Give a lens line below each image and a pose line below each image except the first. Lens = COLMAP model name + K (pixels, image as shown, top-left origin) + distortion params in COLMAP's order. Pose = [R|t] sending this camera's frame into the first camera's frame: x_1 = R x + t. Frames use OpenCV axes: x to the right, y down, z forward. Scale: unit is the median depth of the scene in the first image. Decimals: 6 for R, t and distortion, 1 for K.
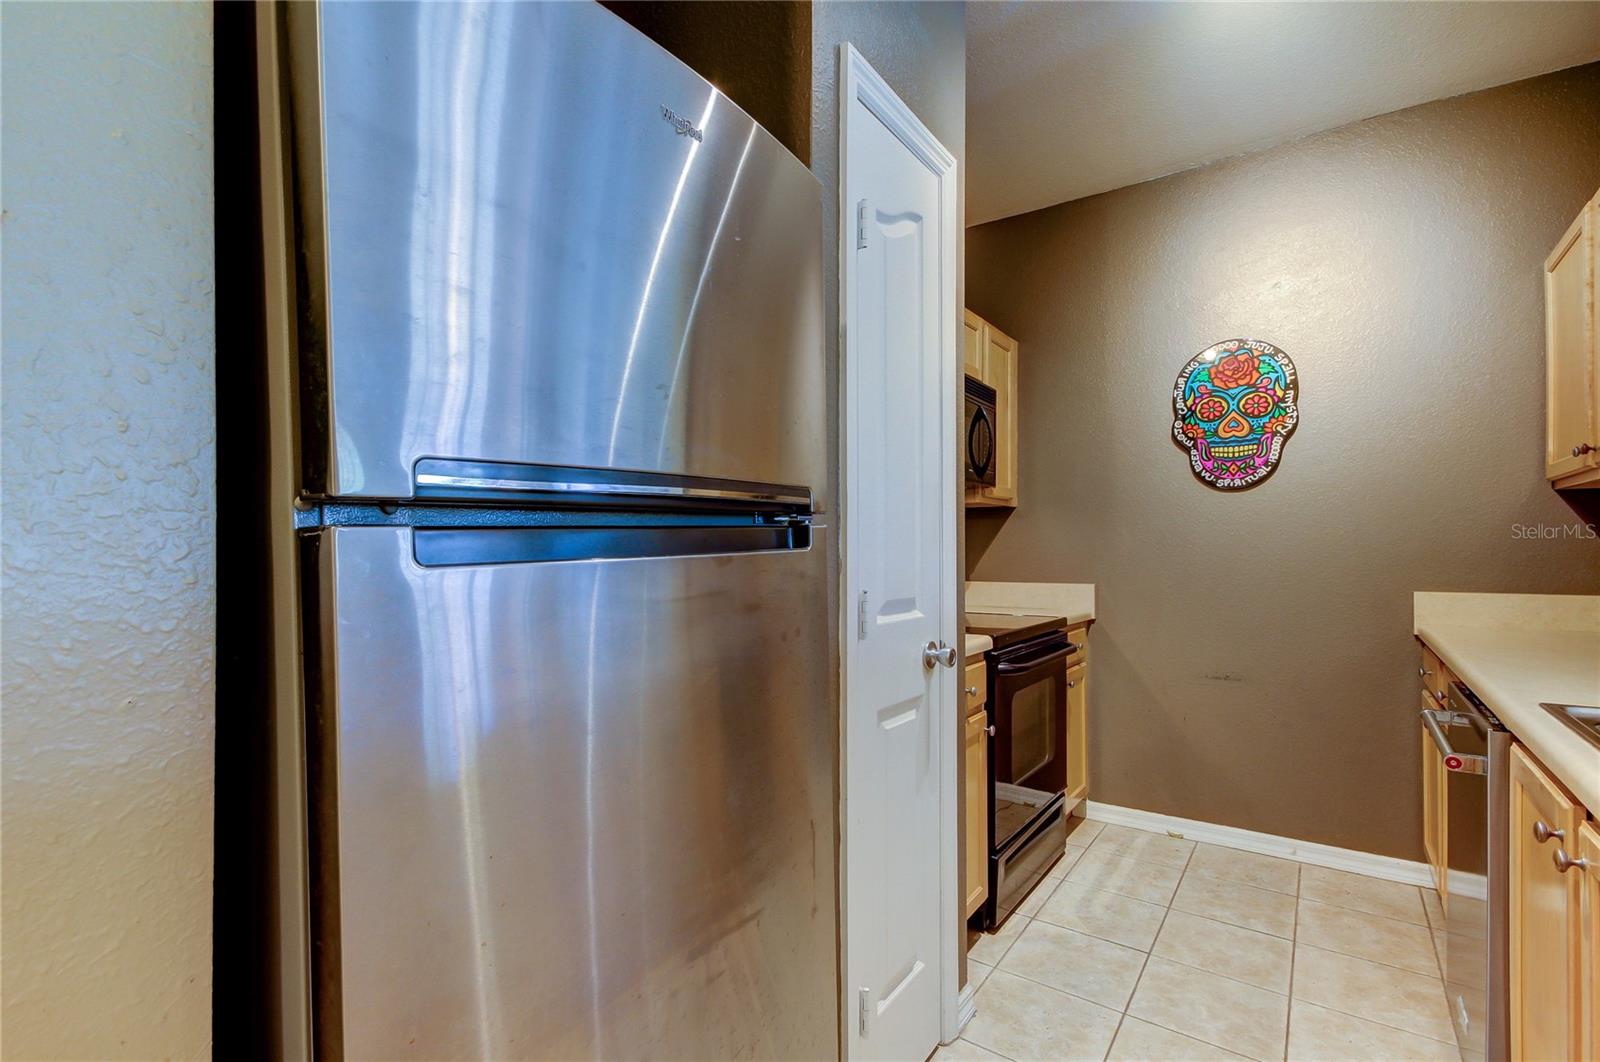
lens RADIAL K [[744.8, 0, 792.0], [0, 744.8, 544.5], [0, 0, 1]] dist [0.020307, -0.005532]
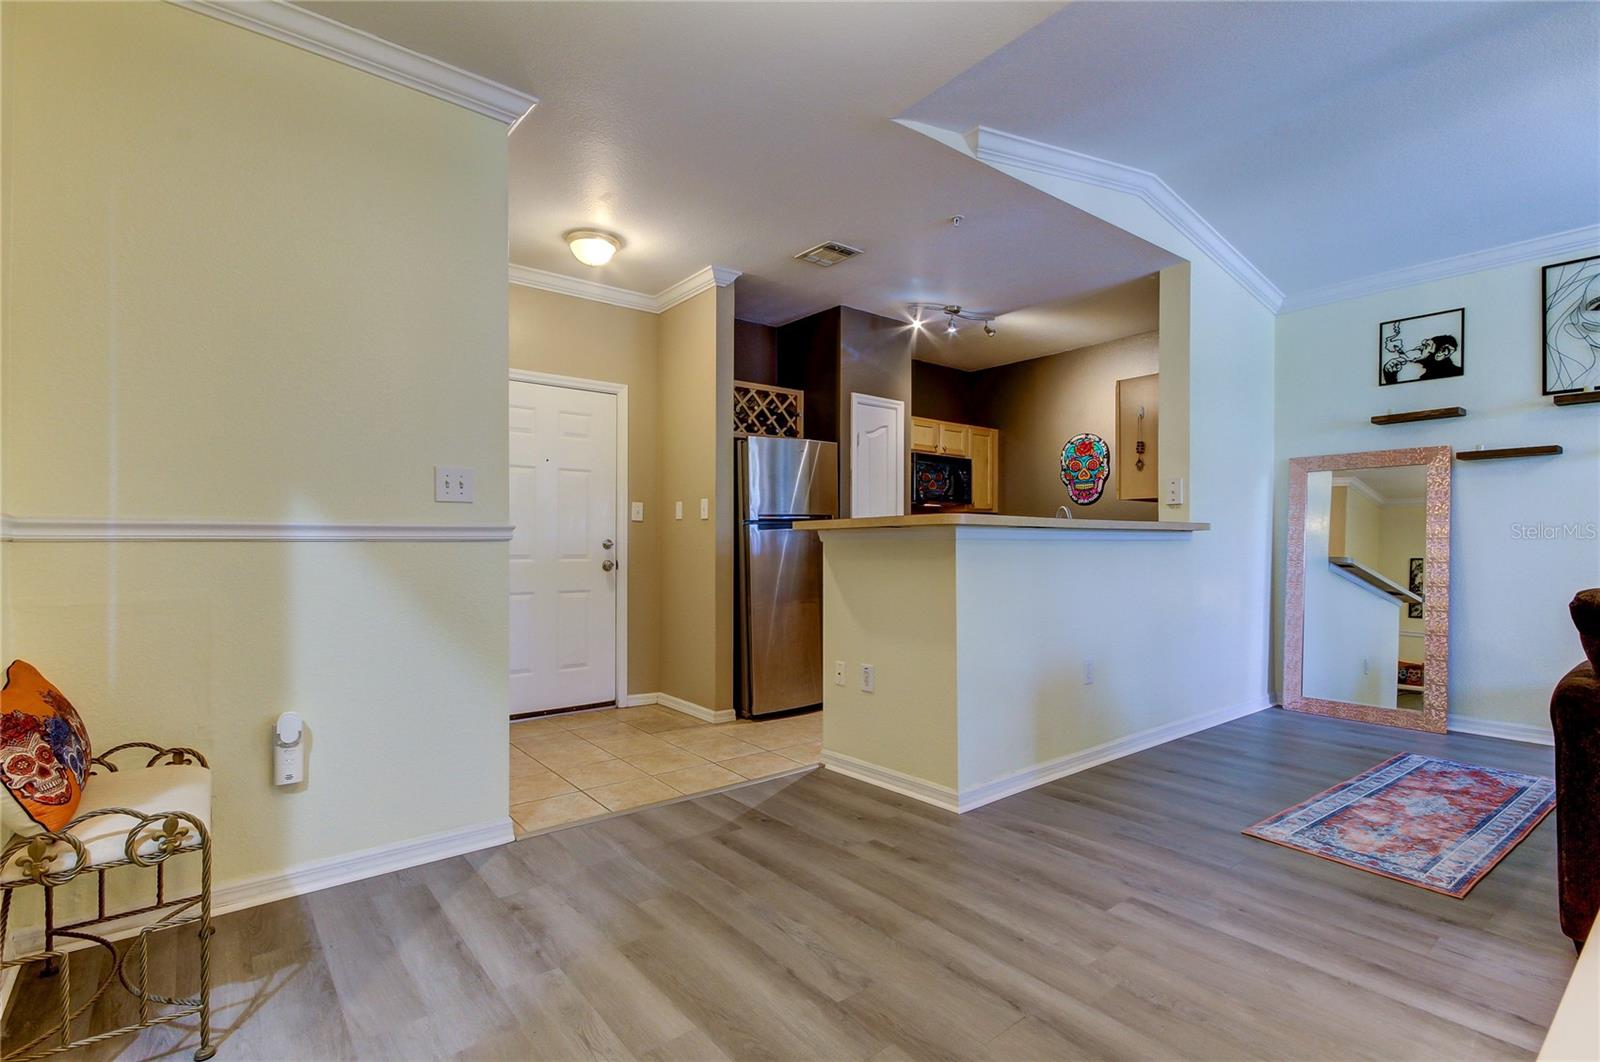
lens RADIAL K [[744.8, 0, 784.9], [0, 744.8, 541.0], [0, 0, 1]] dist [0.020307, -0.005532]
pose [[0.959328, 0.004059, -0.282266, 0.381253], [-0.004437, 0.999990, -0.000701, 0.034196], [0.282260, 0.001925, 0.959336, -1.264467]]
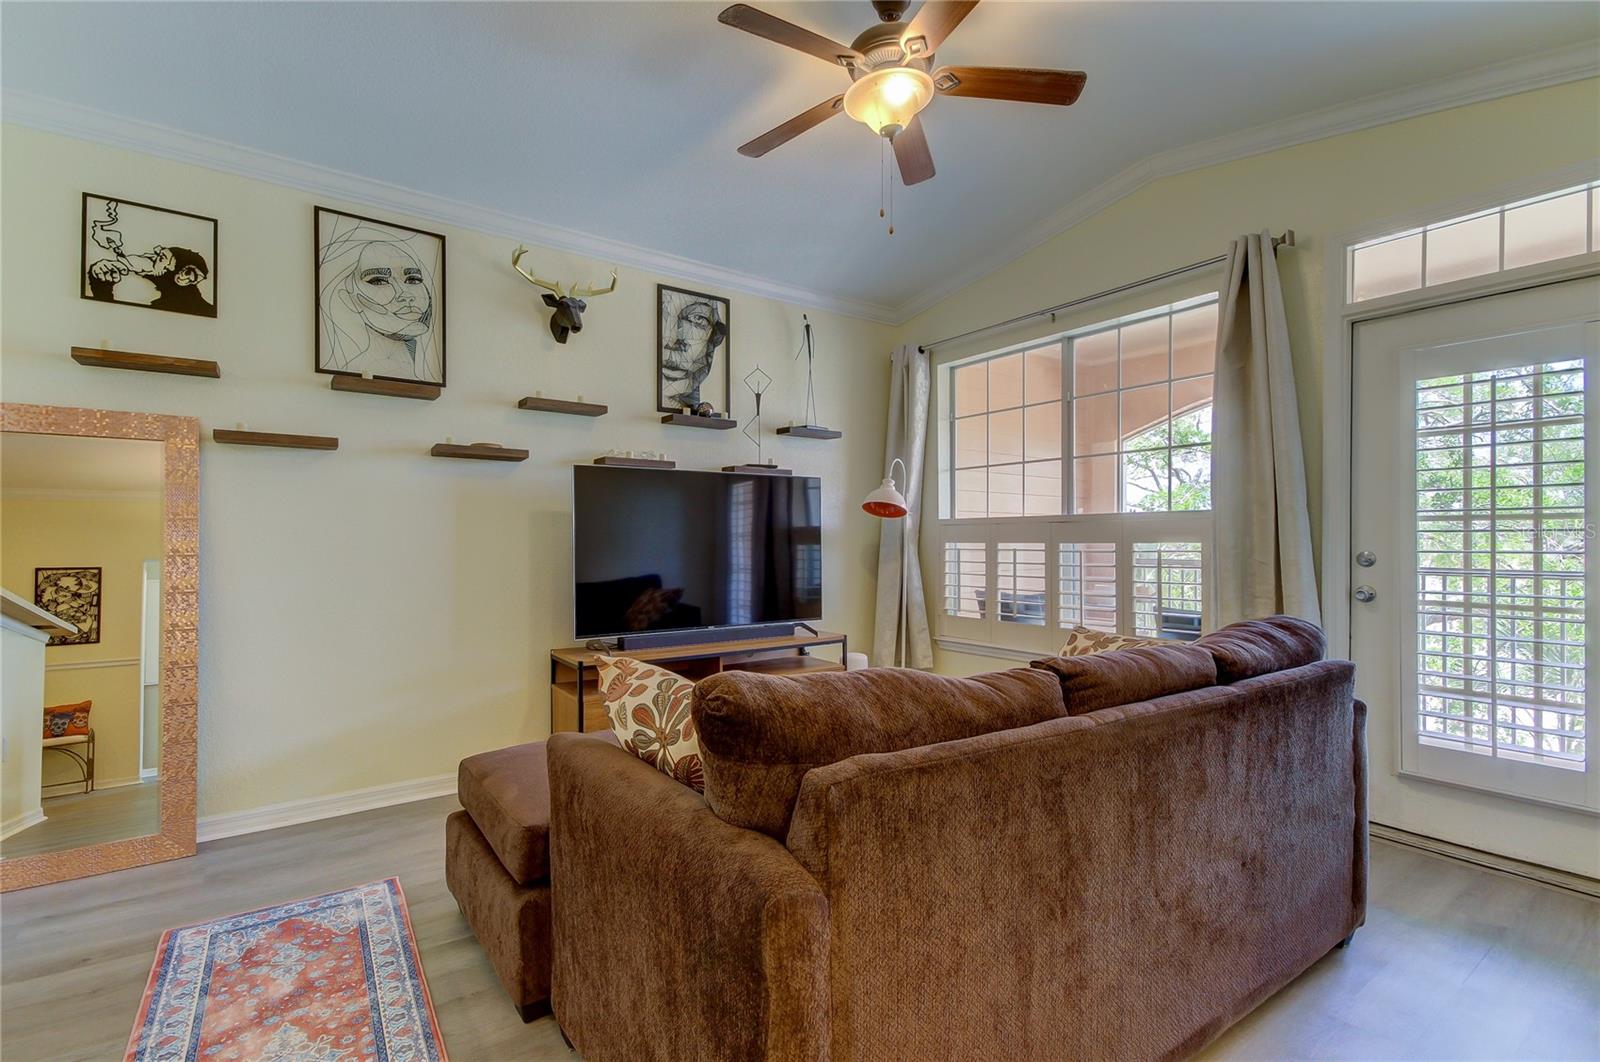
lens RADIAL K [[744.8, 0, 809.9], [0, 744.8, 532.3], [0, 0, 1]] dist [0.020307, -0.005532]
pose [[0.309965, 0.013071, 0.950658, 0.525761], [-0.006606, 0.999911, -0.011594, -0.002377], [-0.950725, -0.002686, 0.310024, -0.538731]]
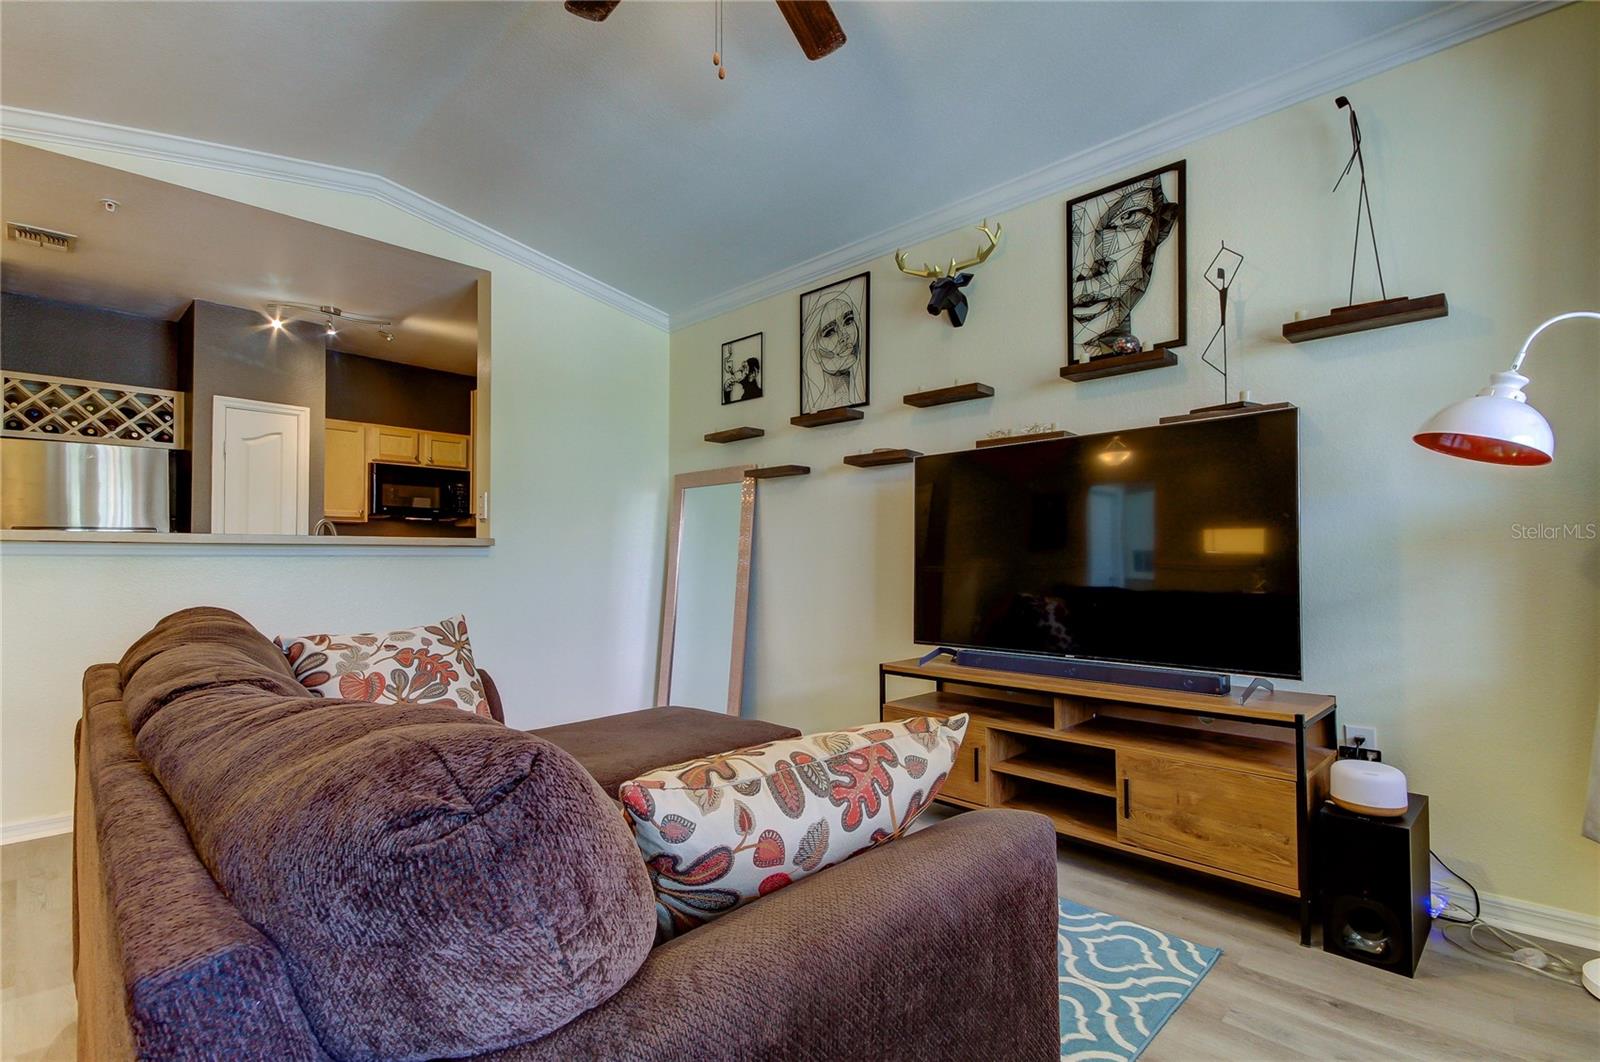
lens RADIAL K [[744.8, 0, 799.8], [0, 744.8, 547.0], [0, 0, 1]] dist [0.020307, -0.005532]
pose [[0.987920, 0.002218, -0.154950, 1.565646], [-0.004244, 0.999910, -0.012748, 0.027912], [0.154908, 0.013251, 0.987840, -0.950936]]
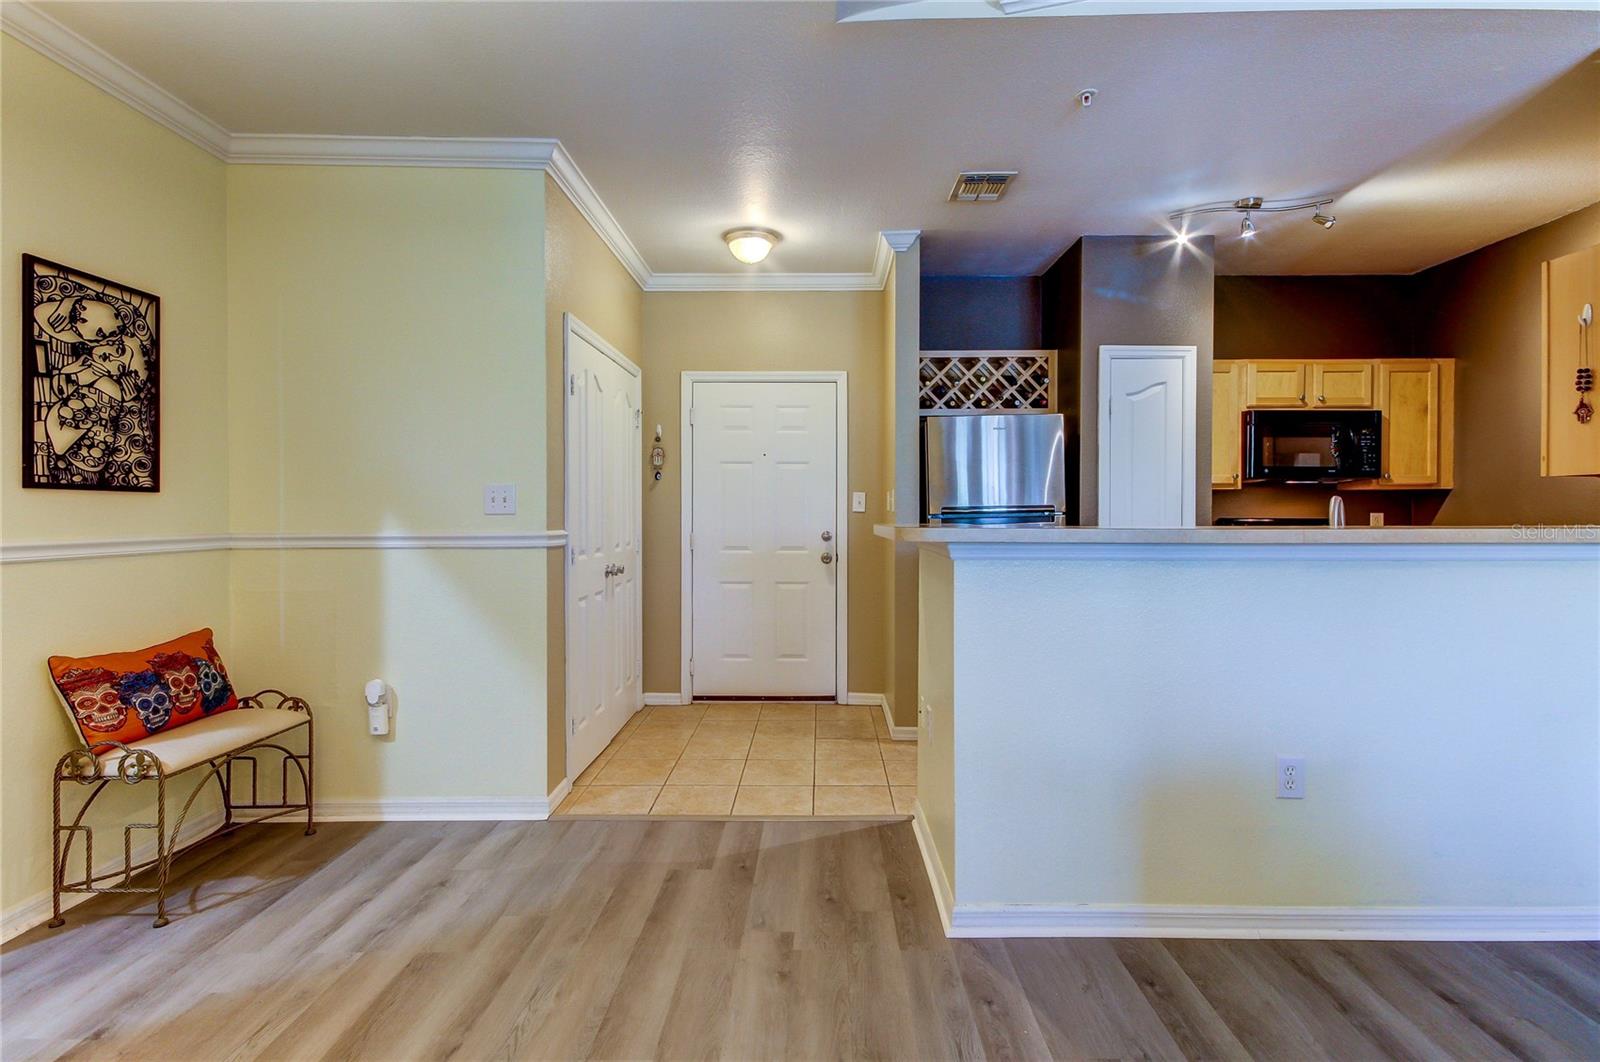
lens RADIAL K [[744.8, 0, 812.2], [0, 744.8, 511.6], [0, 0, 1]] dist [0.020307, -0.005532]
pose [[0.579090, 0.007072, -0.815233, 0.852577], [-0.000586, 0.999966, 0.008258, -0.025306], [0.815264, -0.004305, 0.579074, -0.754886]]
